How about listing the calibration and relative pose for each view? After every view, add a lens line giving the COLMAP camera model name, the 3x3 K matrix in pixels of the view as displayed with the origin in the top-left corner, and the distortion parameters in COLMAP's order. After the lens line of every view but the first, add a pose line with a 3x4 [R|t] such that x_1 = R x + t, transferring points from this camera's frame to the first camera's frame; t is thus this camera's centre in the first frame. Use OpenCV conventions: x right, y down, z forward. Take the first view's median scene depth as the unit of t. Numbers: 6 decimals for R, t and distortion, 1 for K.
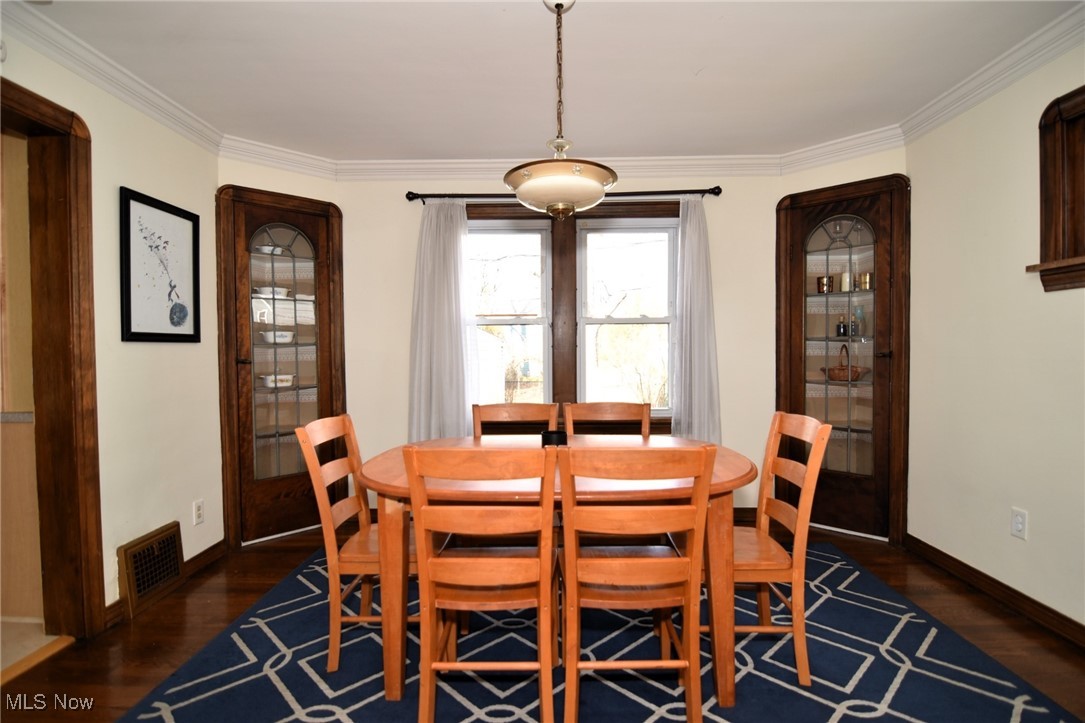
lens RADIAL K [[547.0, 0, 545.6], [0, 547.0, 363.4], [0, 0, 1]] dist [-0.013781, -0.001923]
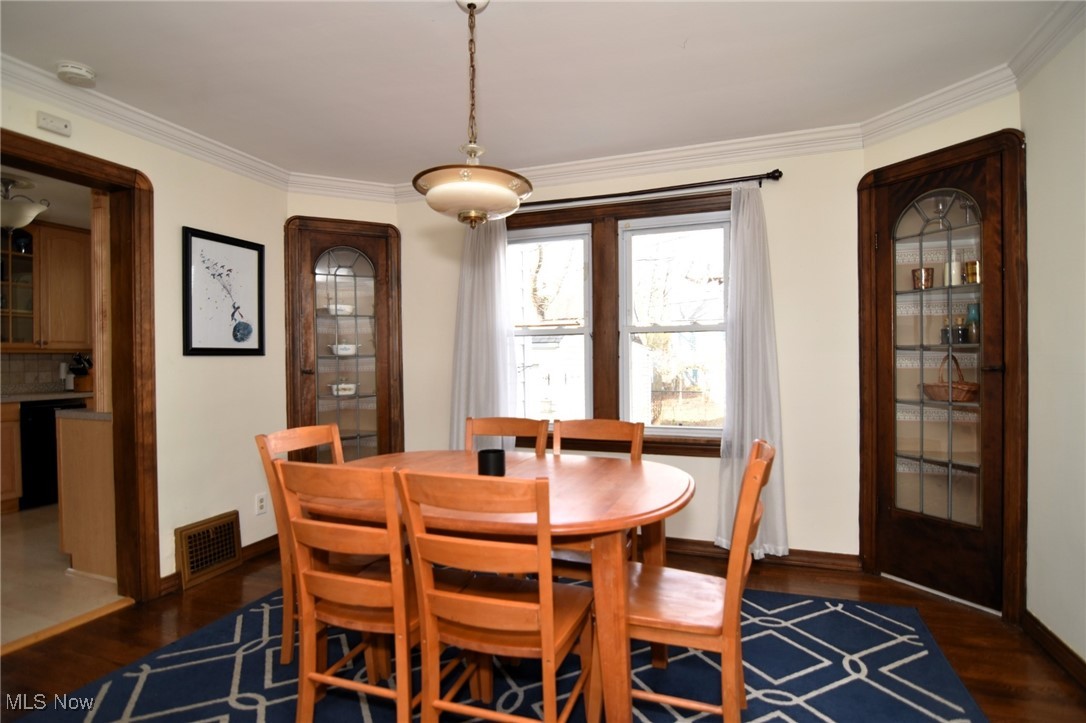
lens RADIAL K [[554.1, 0, 545.6], [0, 554.1, 363.9], [0, 0, 1]] dist [-0.011057, -0.005796]
pose [[0.948279, 0.001411, -0.317436, 0.279023], [-0.005685, 0.999905, -0.012538, -0.009128], [0.317388, 0.013694, 0.948197, 0.080242]]
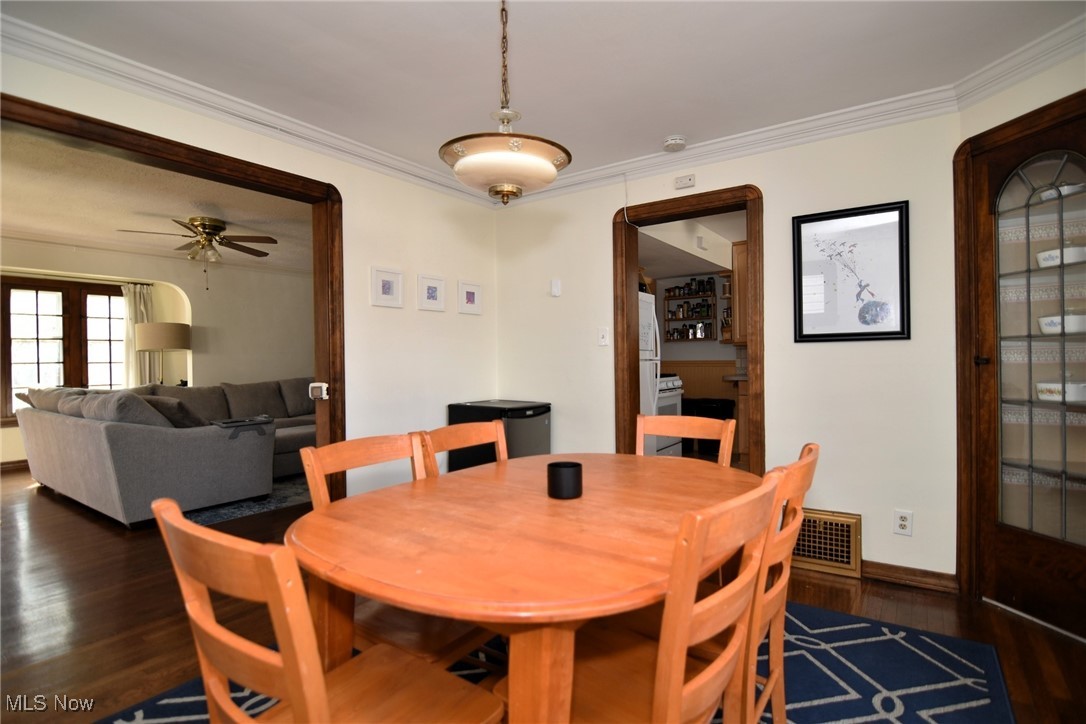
lens RADIAL K [[554.1, 0, 546.9], [0, 554.1, 361.5], [0, 0, 1]] dist [-0.011057, -0.005796]
pose [[-0.560422, 0.018093, -0.828009, 0.443516], [-0.001770, 0.999733, 0.023043, -0.020292], [0.828205, 0.014380, -0.560241, 0.958531]]
